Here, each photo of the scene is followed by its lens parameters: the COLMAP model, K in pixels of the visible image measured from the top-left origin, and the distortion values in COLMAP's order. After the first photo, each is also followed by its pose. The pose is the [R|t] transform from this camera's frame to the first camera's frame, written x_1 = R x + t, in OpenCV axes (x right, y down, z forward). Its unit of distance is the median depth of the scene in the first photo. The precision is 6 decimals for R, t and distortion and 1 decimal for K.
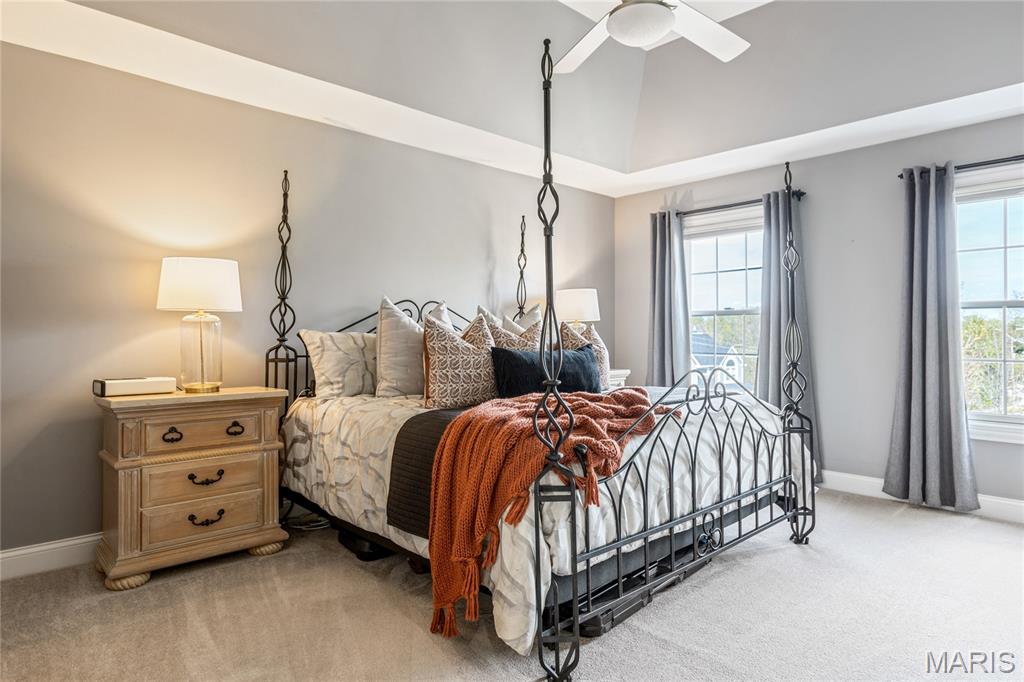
lens RADIAL K [[602.3, 0, 513.6], [0, 602.3, 339.6], [0, 0, 1]] dist [0.004911, -0.002713]
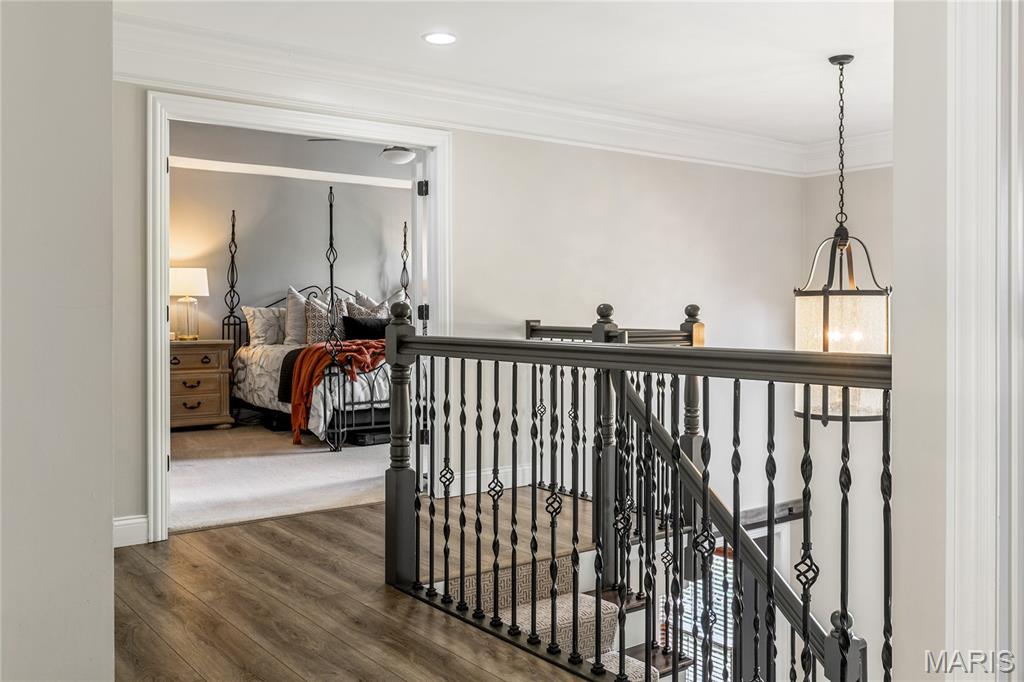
lens RADIAL K [[912.4, 0, 511.1], [0, 912.4, 336.4], [0, 0, 1]] dist [-0.005076, 0.000302]
pose [[0.995032, 0.002664, -0.099519, 0.715731], [-0.000504, 0.999764, 0.021716, 0.013804], [0.099553, -0.021558, 0.994799, -1.614454]]
